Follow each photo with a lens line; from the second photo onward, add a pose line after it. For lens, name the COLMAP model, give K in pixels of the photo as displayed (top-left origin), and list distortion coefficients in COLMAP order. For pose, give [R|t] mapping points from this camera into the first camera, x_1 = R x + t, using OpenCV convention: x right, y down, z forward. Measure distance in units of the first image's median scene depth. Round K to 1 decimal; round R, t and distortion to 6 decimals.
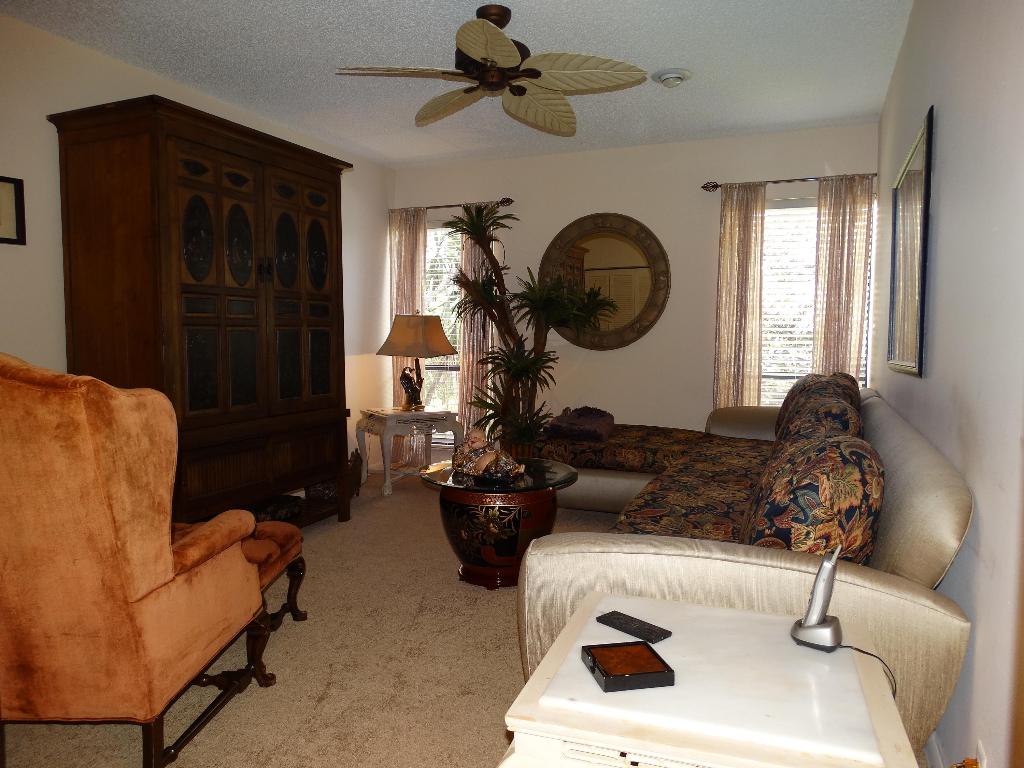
lens RADIAL K [[732.0, 0, 511.4], [0, 732.0, 384.4], [0, 0, 1]] dist [0.012979, -0.004187]
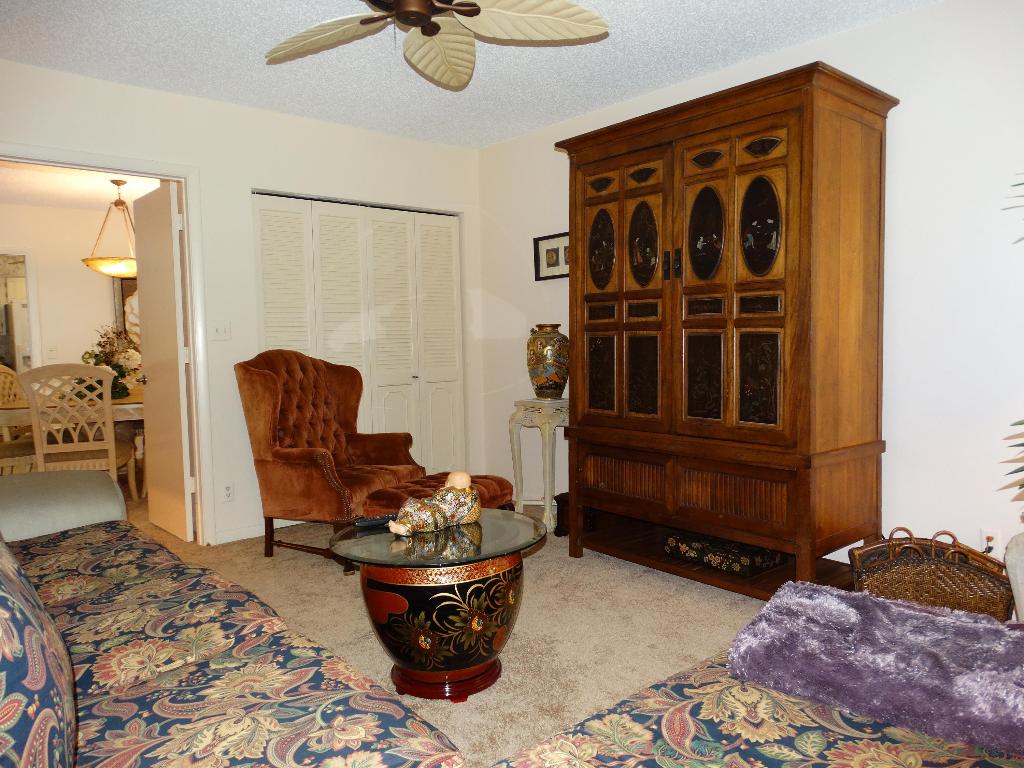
lens RADIAL K [[732.0, 0, 521.6], [0, 732.0, 384.8], [0, 0, 1]] dist [0.012979, -0.004187]
pose [[-0.432568, 0.061667, -0.899490, 0.545929], [-0.049453, 0.994533, 0.091966, -0.087671], [0.900244, 0.084264, -0.427153, 1.255693]]
